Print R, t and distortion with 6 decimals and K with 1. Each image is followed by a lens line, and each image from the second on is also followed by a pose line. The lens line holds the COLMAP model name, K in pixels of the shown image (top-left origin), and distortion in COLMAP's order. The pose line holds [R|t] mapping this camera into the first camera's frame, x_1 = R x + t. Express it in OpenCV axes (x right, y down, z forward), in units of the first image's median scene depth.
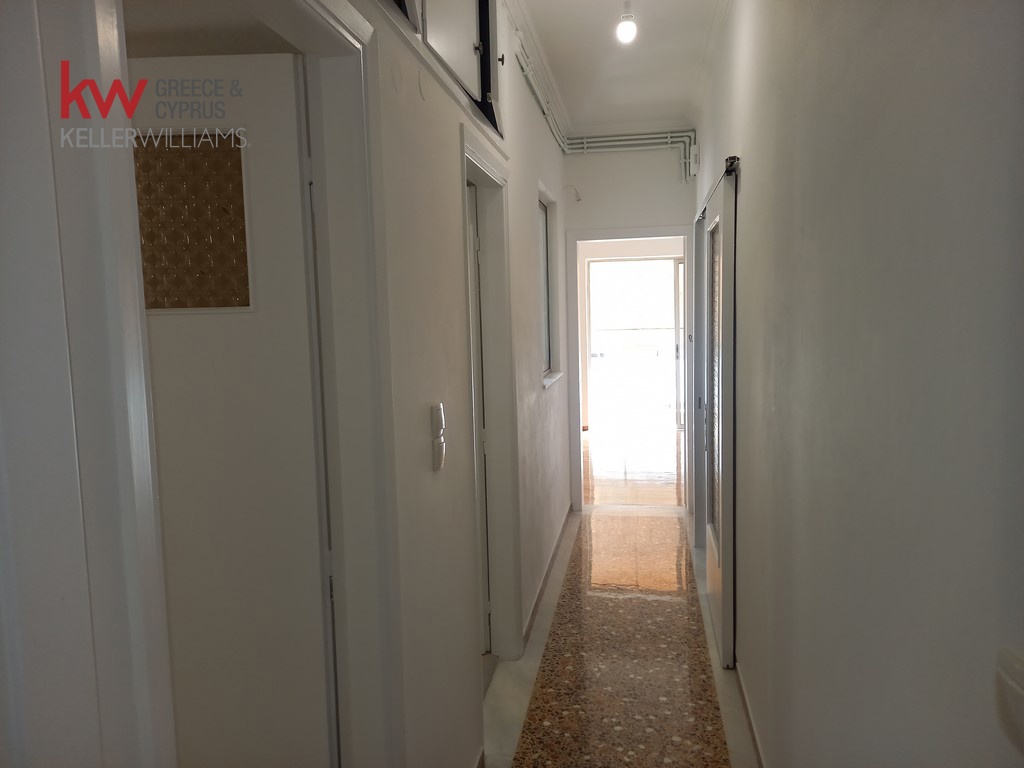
lens RADIAL K [[743.0, 0, 520.2], [0, 743.0, 384.2], [0, 0, 1]] dist [0.057418, -0.064887]
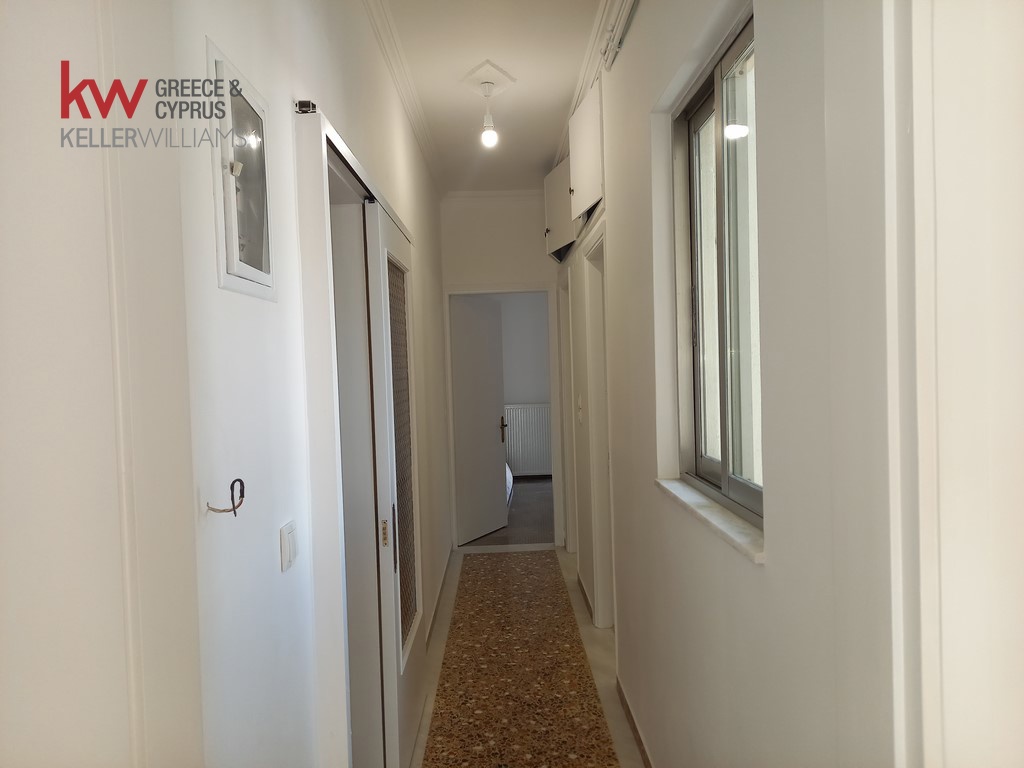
lens RADIAL K [[743.0, 0, 520.2], [0, 743.0, 384.2], [0, 0, 1]] dist [0.057418, -0.064887]
pose [[-0.980512, 0.063528, -0.185904, 0.300113], [0.038998, 0.990382, 0.132751, -0.190698], [0.192549, 0.122914, -0.973559, 1.953161]]
